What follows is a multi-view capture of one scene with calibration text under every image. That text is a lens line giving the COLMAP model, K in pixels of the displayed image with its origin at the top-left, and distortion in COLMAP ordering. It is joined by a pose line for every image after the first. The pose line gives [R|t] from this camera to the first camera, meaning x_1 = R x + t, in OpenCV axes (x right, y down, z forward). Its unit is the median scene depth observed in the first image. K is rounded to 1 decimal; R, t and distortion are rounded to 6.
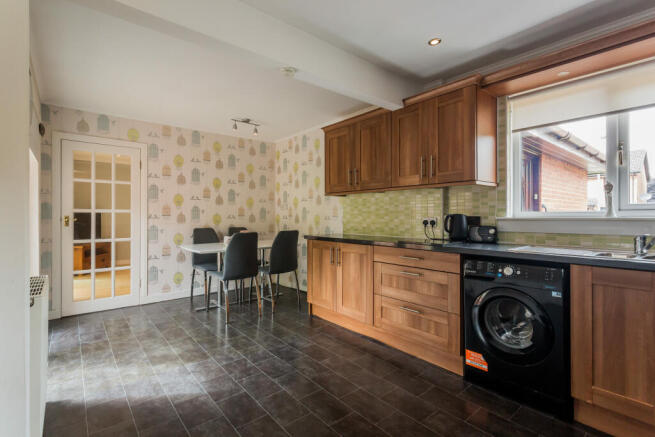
lens RADIAL K [[307.8, 0, 325.4], [0, 307.8, 217.5], [0, 0, 1]] dist [0.000659, 0.000123]
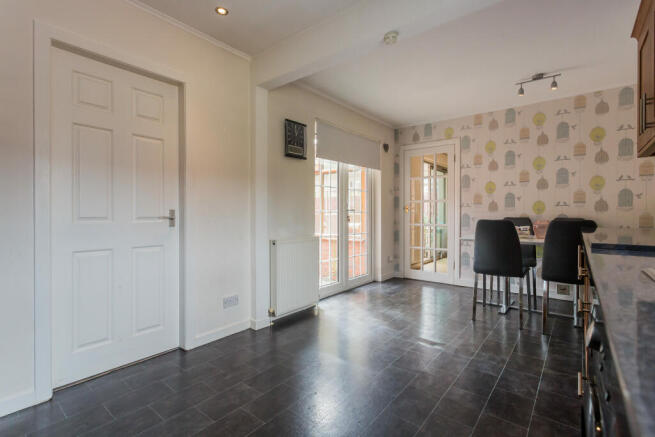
lens RADIAL K [[311.1, 0, 328.5], [0, 311.1, 215.3], [0, 0, 1]] dist [0.001292, -0.000412]
pose [[0.194630, 0.006173, -0.980857, 0.511222], [-0.004555, 0.999975, 0.005389, 0.036902], [0.980866, 0.003419, 0.194653, 0.424161]]
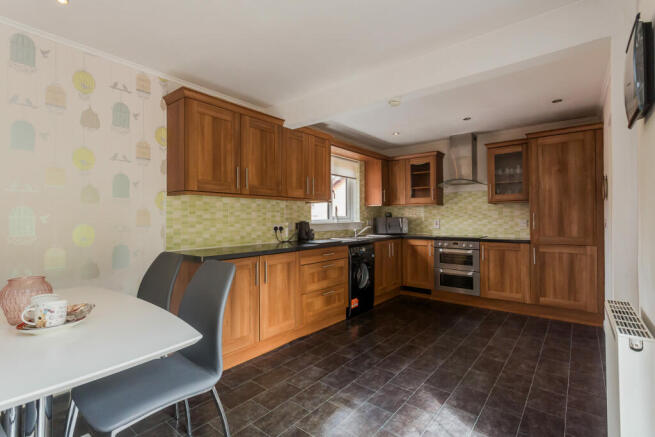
lens RADIAL K [[311.1, 0, 328.5], [0, 311.1, 215.3], [0, 0, 1]] dist [0.001292, -0.000412]
pose [[-0.196202, 0.016767, 0.980420, -0.827345], [0.013644, 0.999804, -0.014368, -0.013751], [-0.980469, 0.010558, -0.196392, 0.989878]]
